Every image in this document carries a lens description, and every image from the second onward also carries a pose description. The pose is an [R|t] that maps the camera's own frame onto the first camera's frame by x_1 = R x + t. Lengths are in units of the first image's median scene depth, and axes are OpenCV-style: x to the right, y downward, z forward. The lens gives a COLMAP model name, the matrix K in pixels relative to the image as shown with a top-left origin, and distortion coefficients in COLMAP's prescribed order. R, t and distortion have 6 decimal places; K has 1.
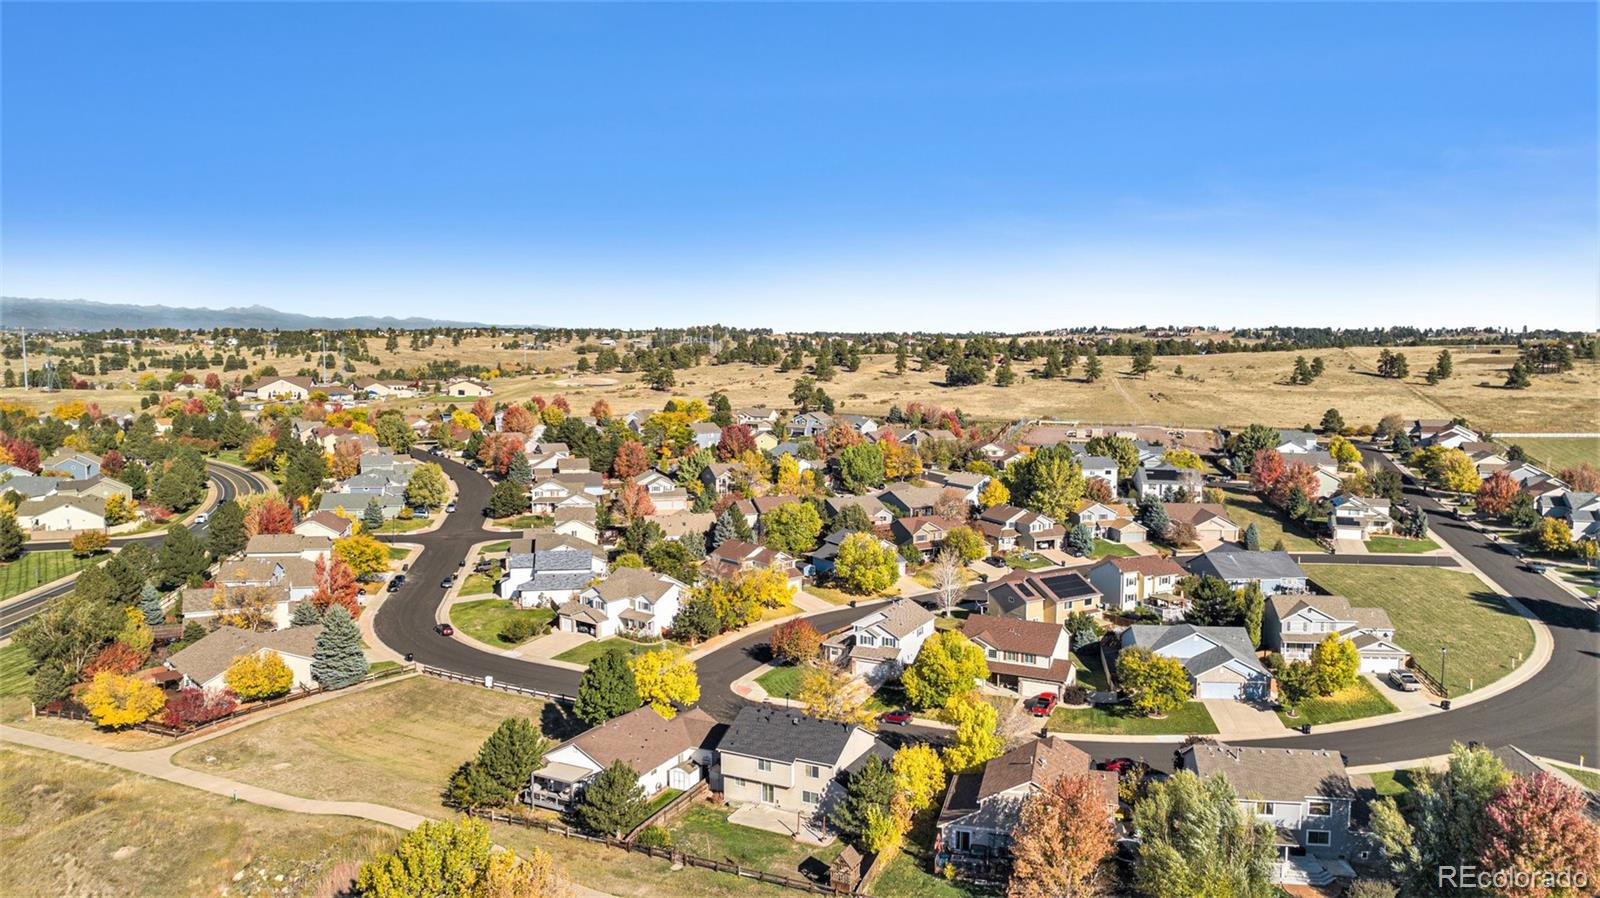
lens RADIAL K [[1144.0, 0, 800.0], [0, 1144.0, 449.0], [0, 0, 1]] dist [-0.014184, -0.003518]
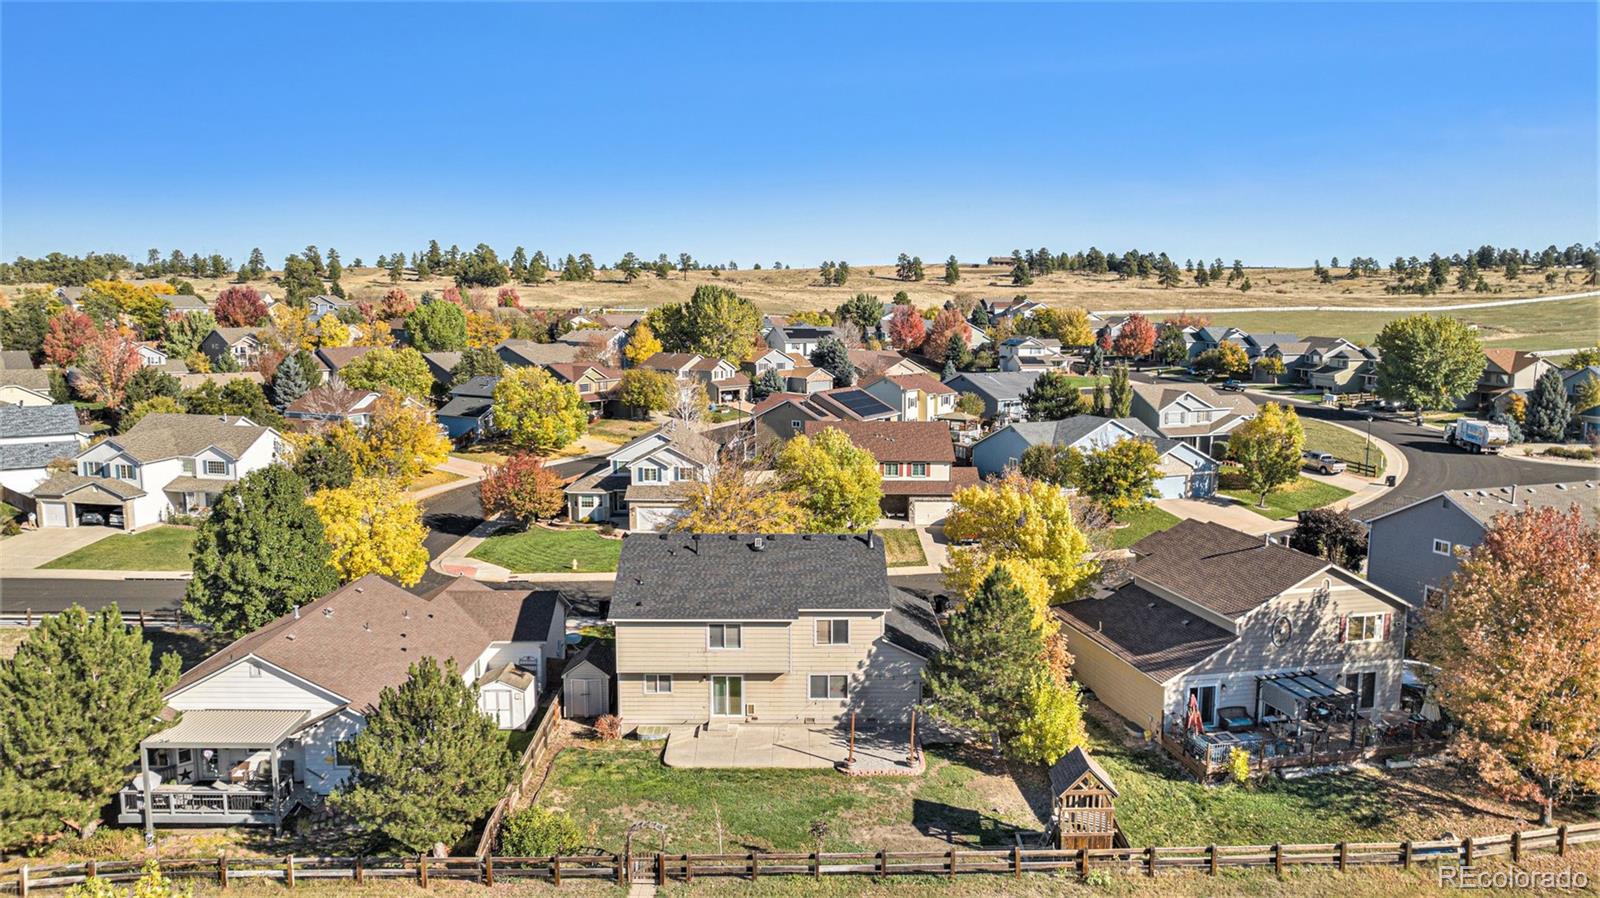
lens RADIAL K [[1144.0, 0, 800.0], [0, 1144.0, 449.0], [0, 0, 1]] dist [-0.014184, -0.003518]
pose [[0.889600, -0.057368, 0.453124, -0.199048], [0.041926, 0.998149, 0.044060, 0.172019], [-0.454813, -0.020198, 0.890358, 0.543867]]
